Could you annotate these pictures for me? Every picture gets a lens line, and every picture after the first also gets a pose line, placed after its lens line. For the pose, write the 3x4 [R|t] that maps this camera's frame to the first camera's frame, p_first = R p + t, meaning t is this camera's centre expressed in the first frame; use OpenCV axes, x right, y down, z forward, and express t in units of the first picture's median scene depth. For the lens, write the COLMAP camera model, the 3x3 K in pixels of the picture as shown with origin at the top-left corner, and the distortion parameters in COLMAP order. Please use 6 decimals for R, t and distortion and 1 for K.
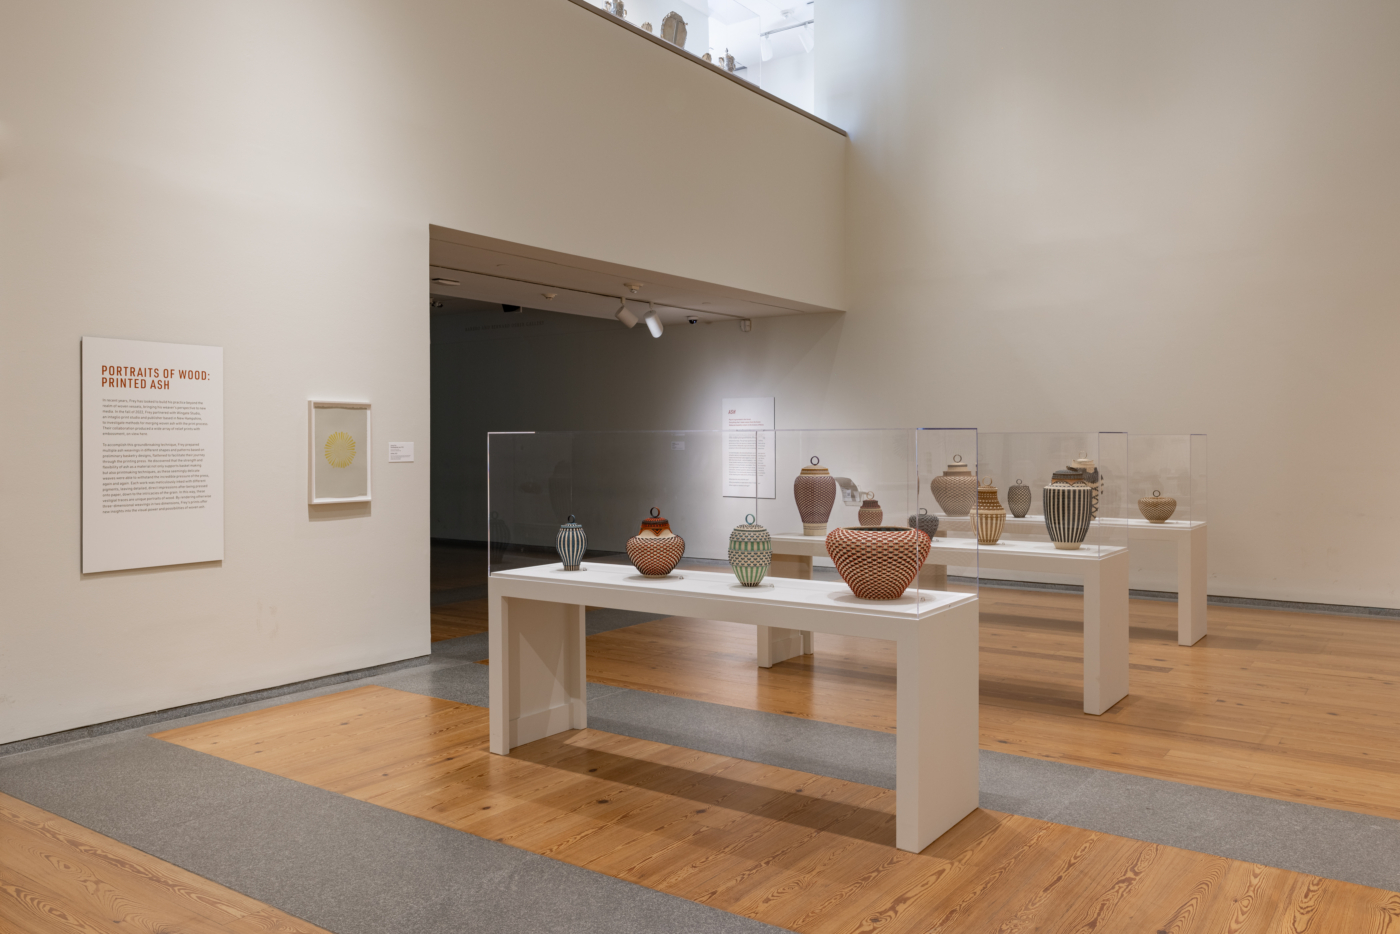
lens RADIAL K [[1064.9, 0, 790.3], [0, 1064.9, 441.7], [0, 0, 1]] dist [0.000692, 0.001273]
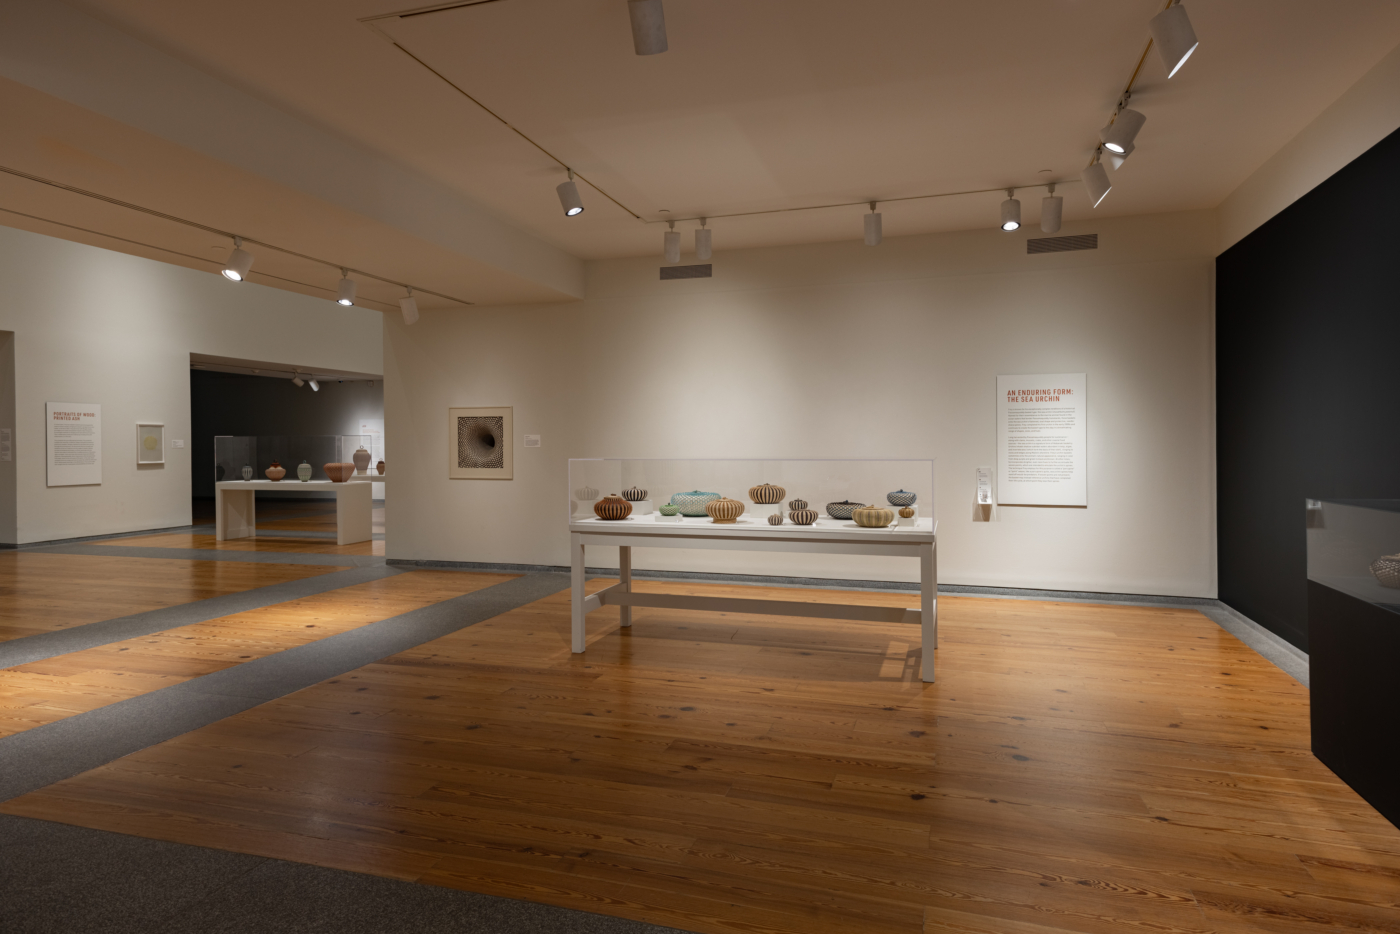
lens RADIAL K [[779.4, 0, 721.0], [0, 779.4, 451.6], [0, 0, 1]] dist [0.051235, -0.020405]
pose [[0.963312, -0.003898, 0.268354, 0.392259], [0.001028, 0.999941, 0.010835, 0.009287], [-0.268380, -0.010162, 0.963259, -1.231342]]
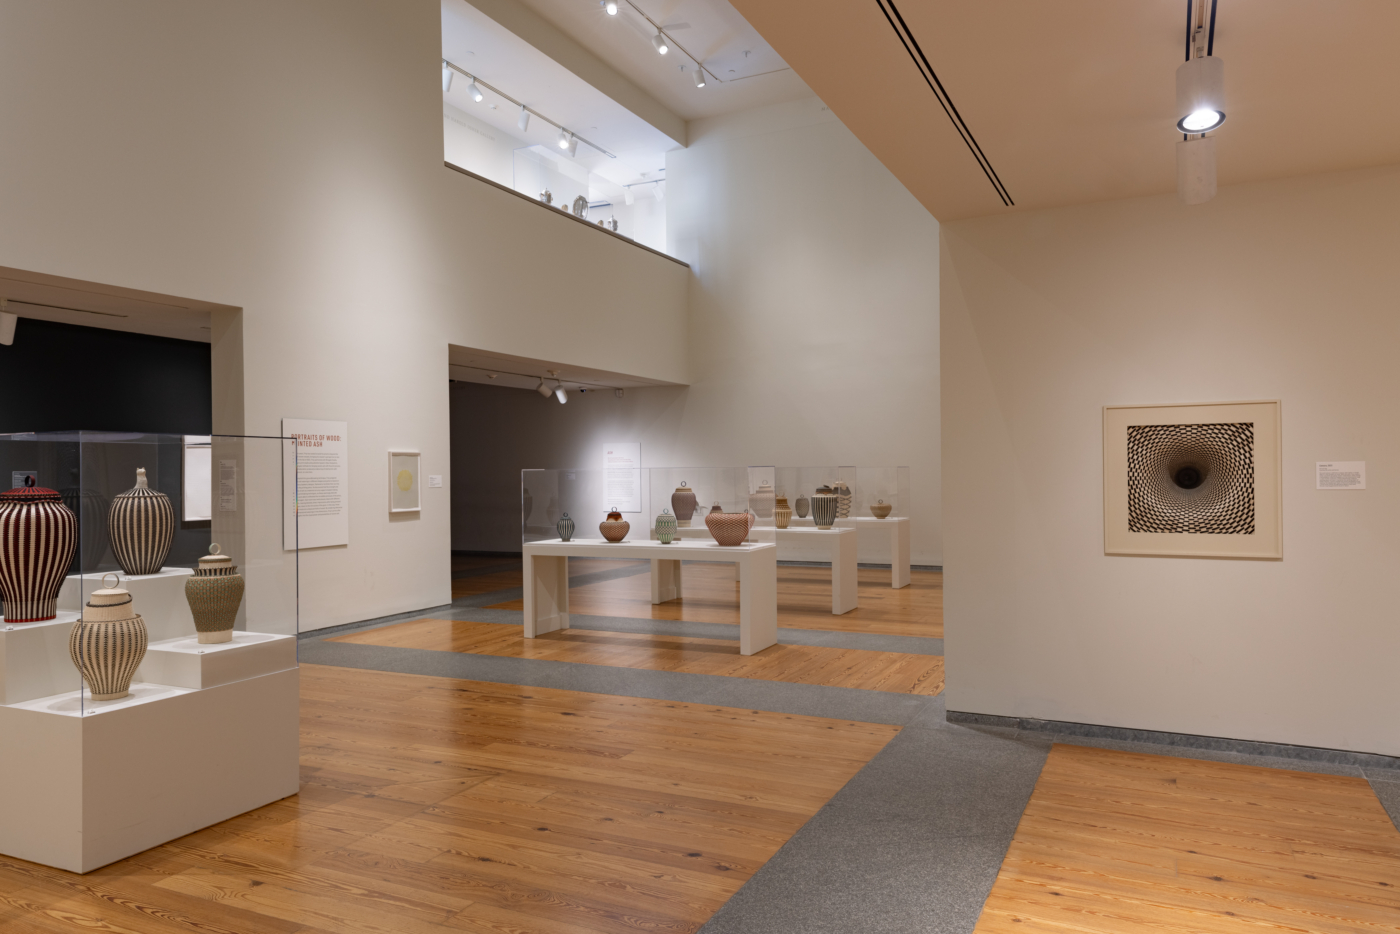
lens RADIAL K [[922.6, 0, 752.1], [0, 922.6, 468.5], [0, 0, 1]] dist [0.004676, 0.000402]
pose [[0.989597, -0.008523, 0.143615, -0.087469], [0.009106, 0.999953, -0.003402, -0.001133], [-0.143580, 0.004674, 0.989628, -0.534476]]
